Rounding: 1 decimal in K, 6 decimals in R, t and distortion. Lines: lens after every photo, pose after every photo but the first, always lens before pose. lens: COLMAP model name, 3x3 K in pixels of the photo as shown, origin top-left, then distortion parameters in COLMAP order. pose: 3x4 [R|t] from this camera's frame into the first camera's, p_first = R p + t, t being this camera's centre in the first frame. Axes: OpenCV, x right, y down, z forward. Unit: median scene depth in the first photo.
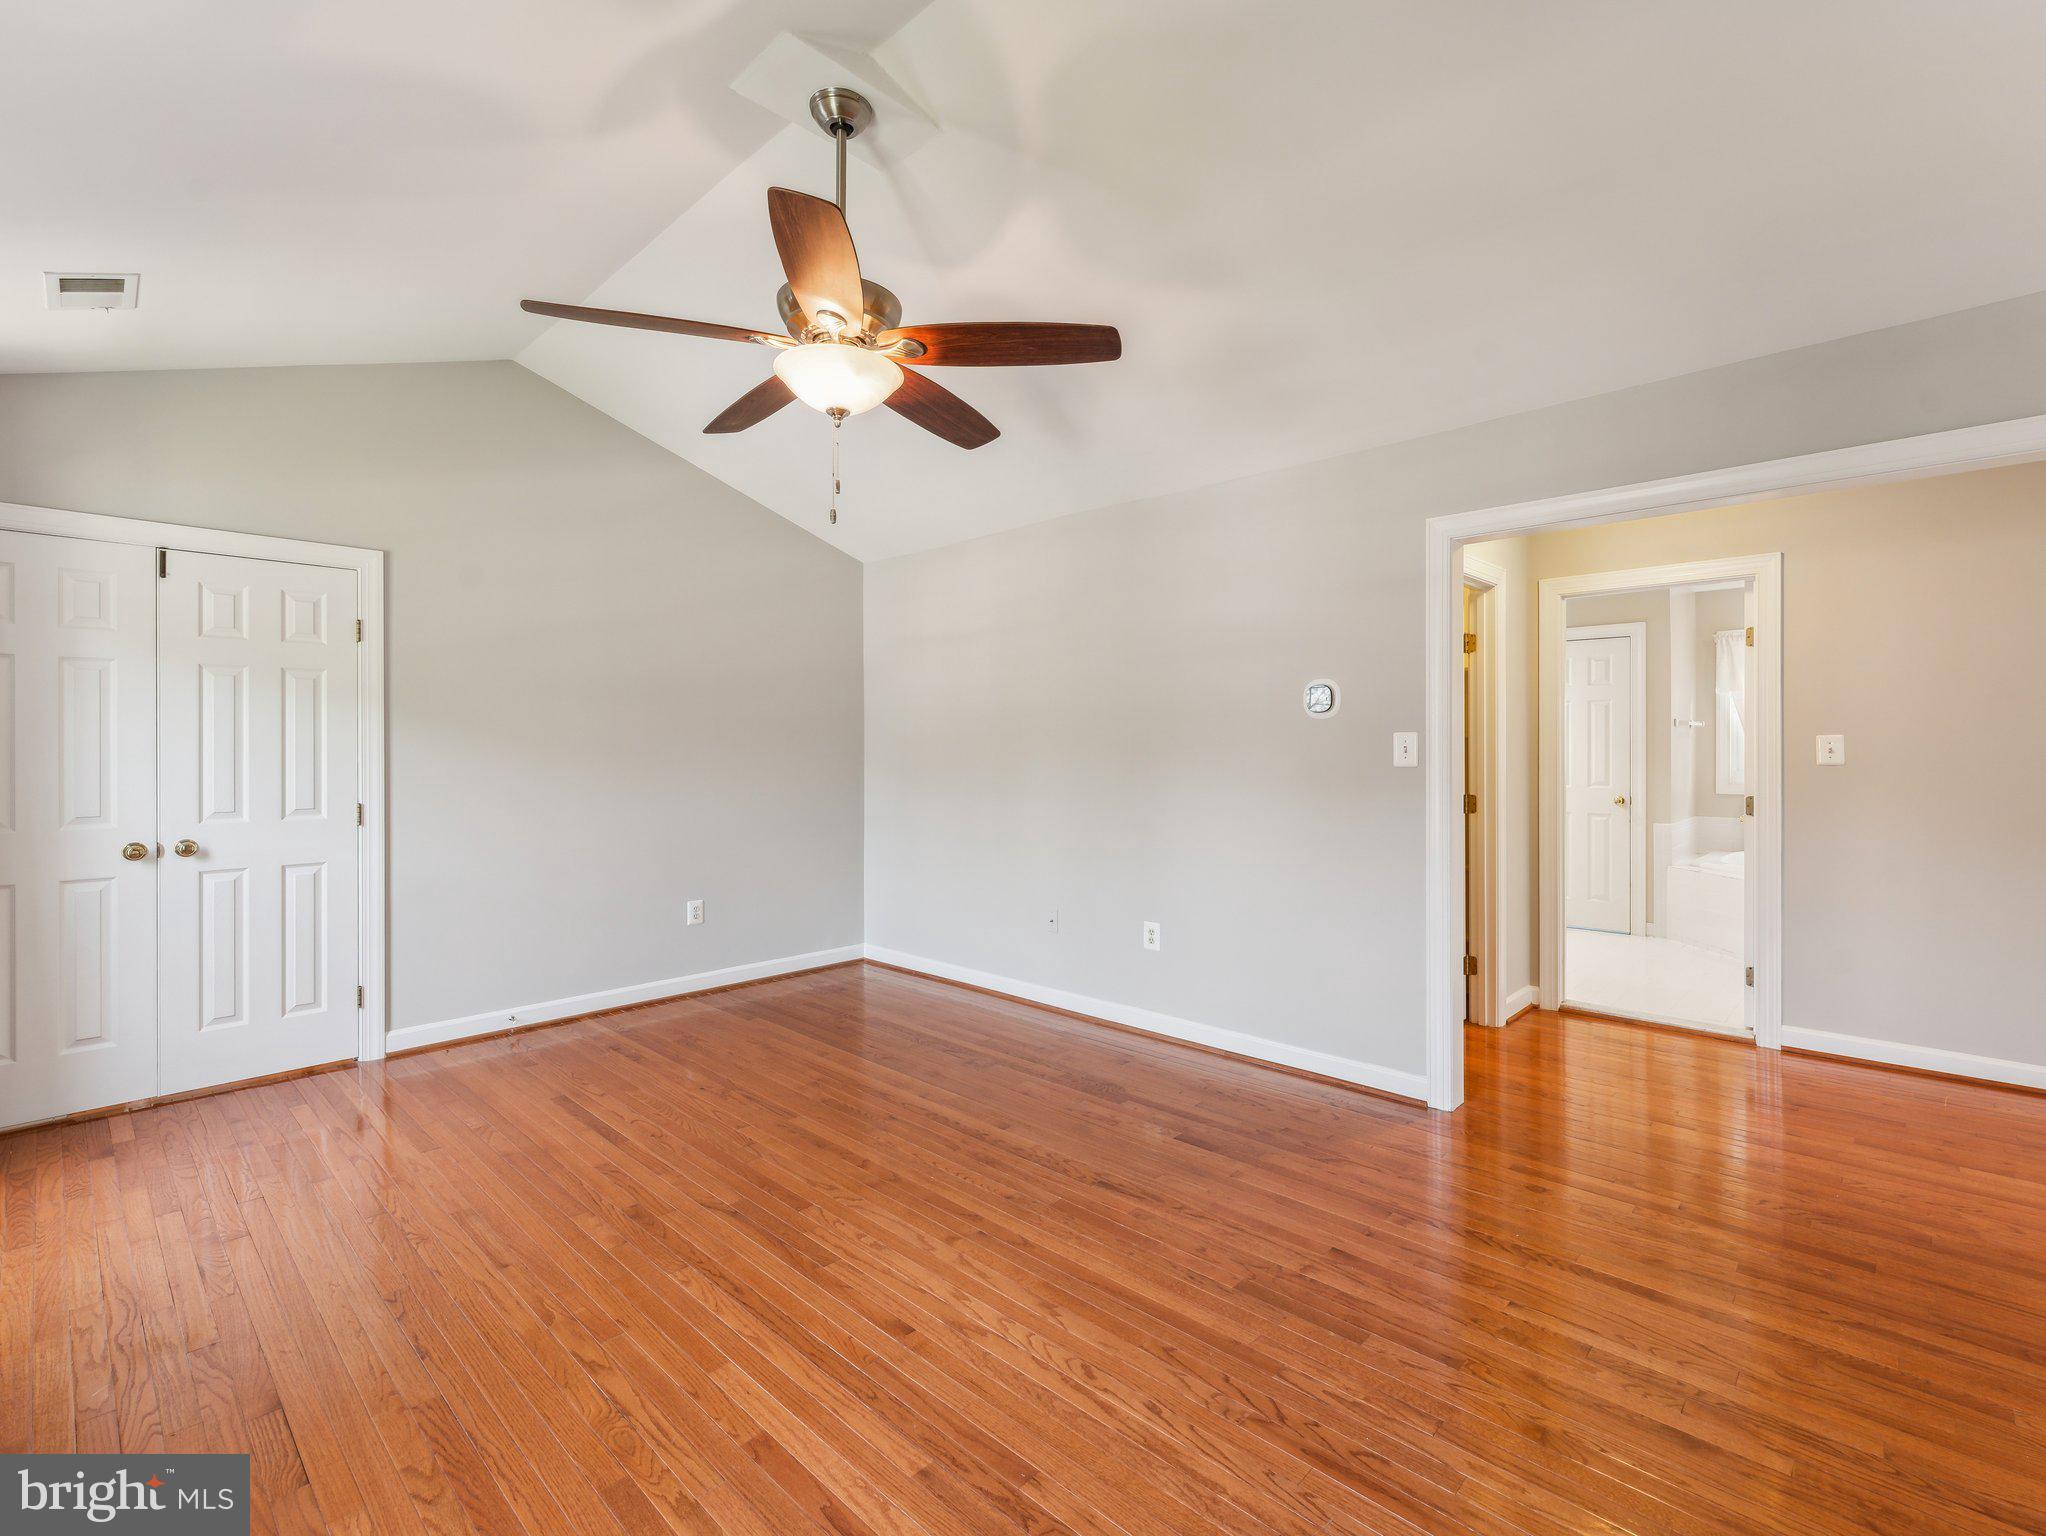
lens RADIAL K [[944.0, 0, 1024.9], [0, 944.0, 741.5], [0, 0, 1]] dist [0.001331, 0.000935]
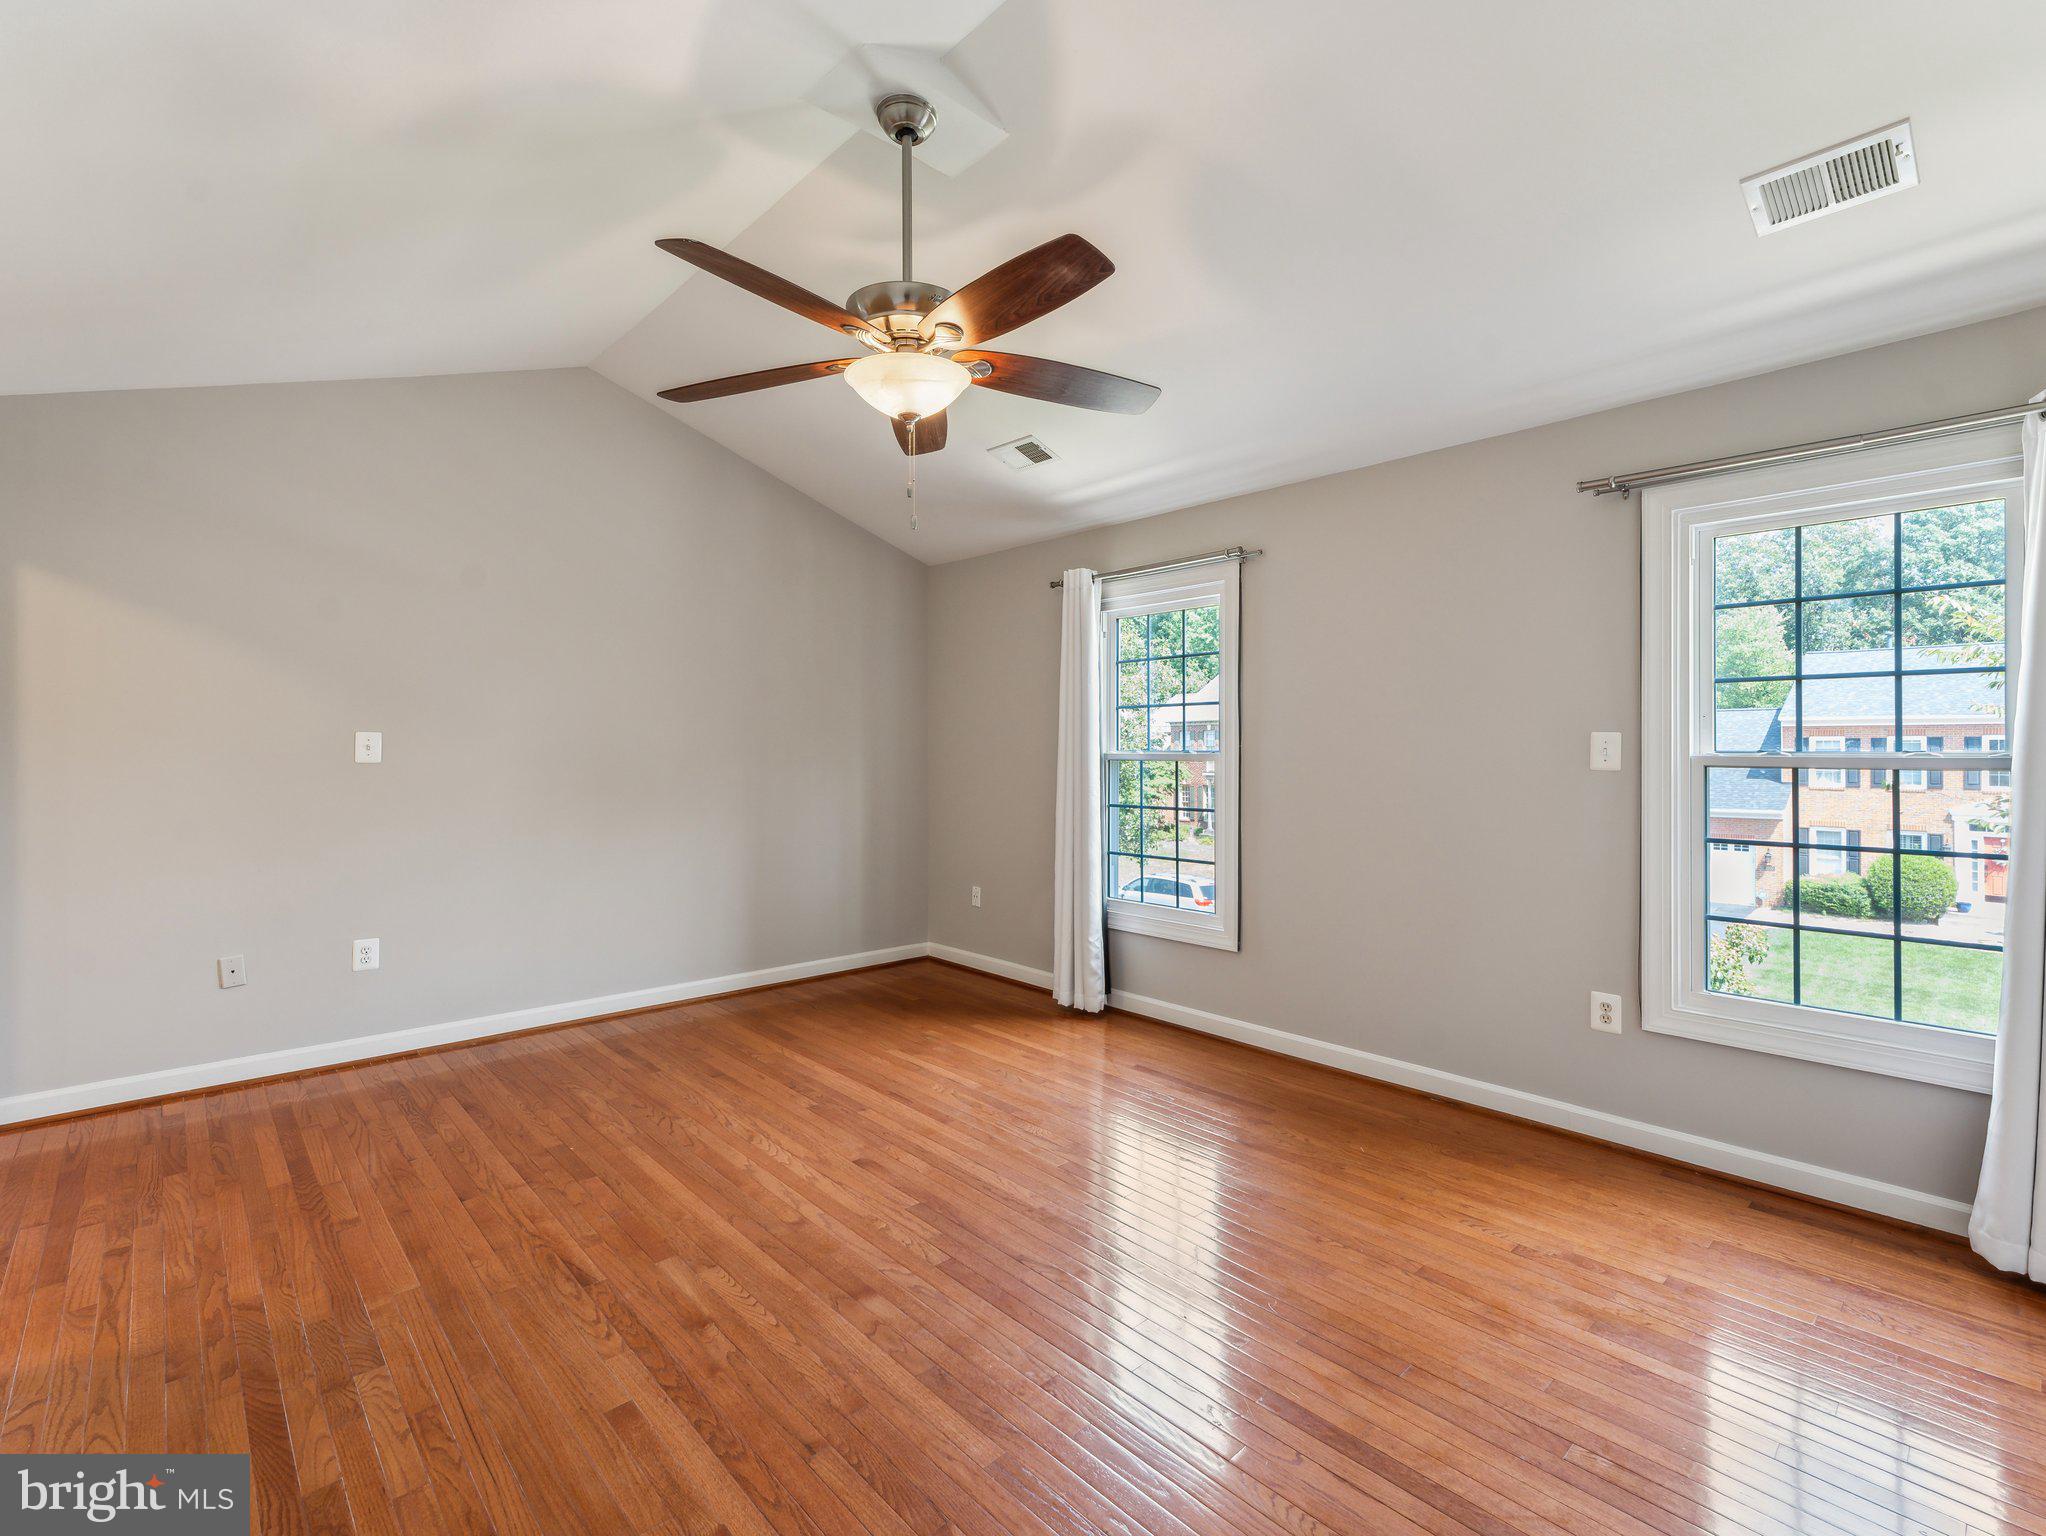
lens RADIAL K [[944.0, 0, 1024.9], [0, 944.0, 741.5], [0, 0, 1]] dist [0.001331, 0.000935]
pose [[-0.998042, -0.000914, 0.062536, -0.254006], [-0.001852, 0.999887, -0.014941, 0.009657], [-0.062516, -0.015027, -0.997931, 1.322728]]
